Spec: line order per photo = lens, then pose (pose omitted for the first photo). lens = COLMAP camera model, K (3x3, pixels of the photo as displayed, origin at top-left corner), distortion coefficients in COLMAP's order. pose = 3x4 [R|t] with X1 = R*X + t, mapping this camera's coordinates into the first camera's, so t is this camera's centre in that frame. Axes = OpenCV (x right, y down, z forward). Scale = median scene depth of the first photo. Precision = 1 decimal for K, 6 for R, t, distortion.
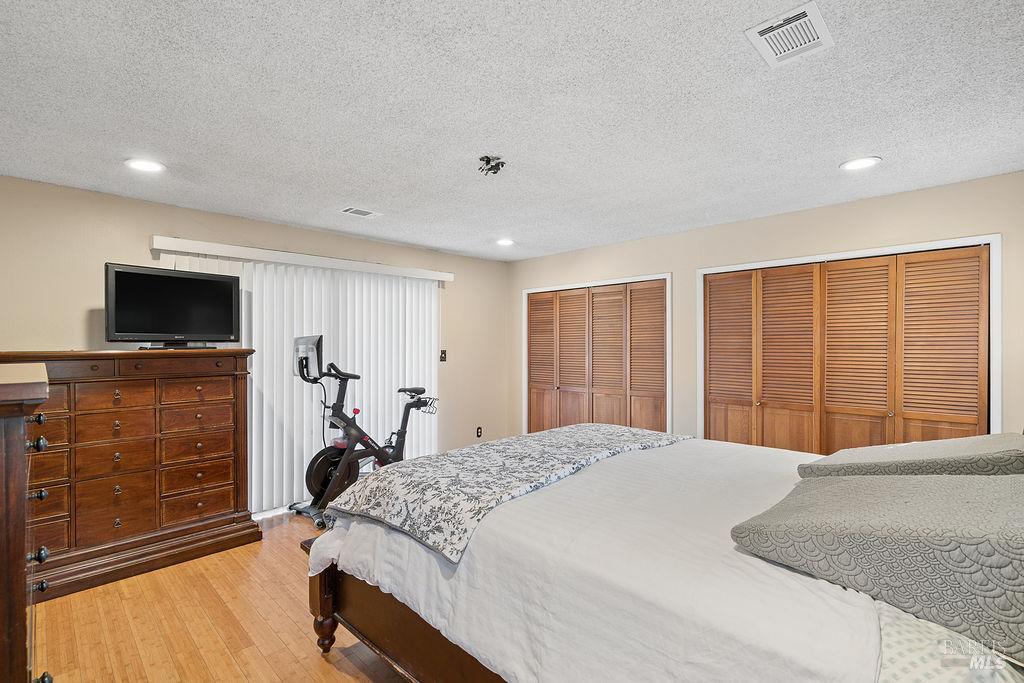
lens RADIAL K [[466.4, 0, 506.3], [0, 466.4, 348.7], [0, 0, 1]] dist [-0.006837, 0.002587]
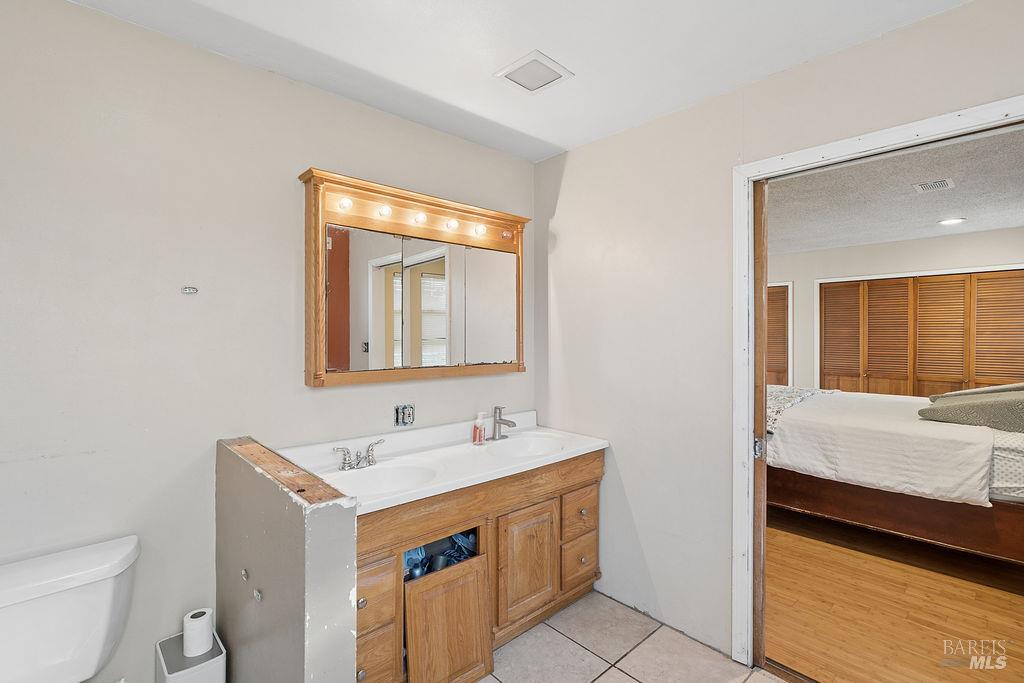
lens RADIAL K [[466.4, 0, 501.3], [0, 466.4, 337.5], [0, 0, 1]] dist [-0.006837, 0.002587]
pose [[0.998434, 0.002381, -0.055899, -0.527217], [-0.002438, 0.999997, -0.000951, 0.007474], [0.055897, 0.001086, 0.998436, -0.519362]]
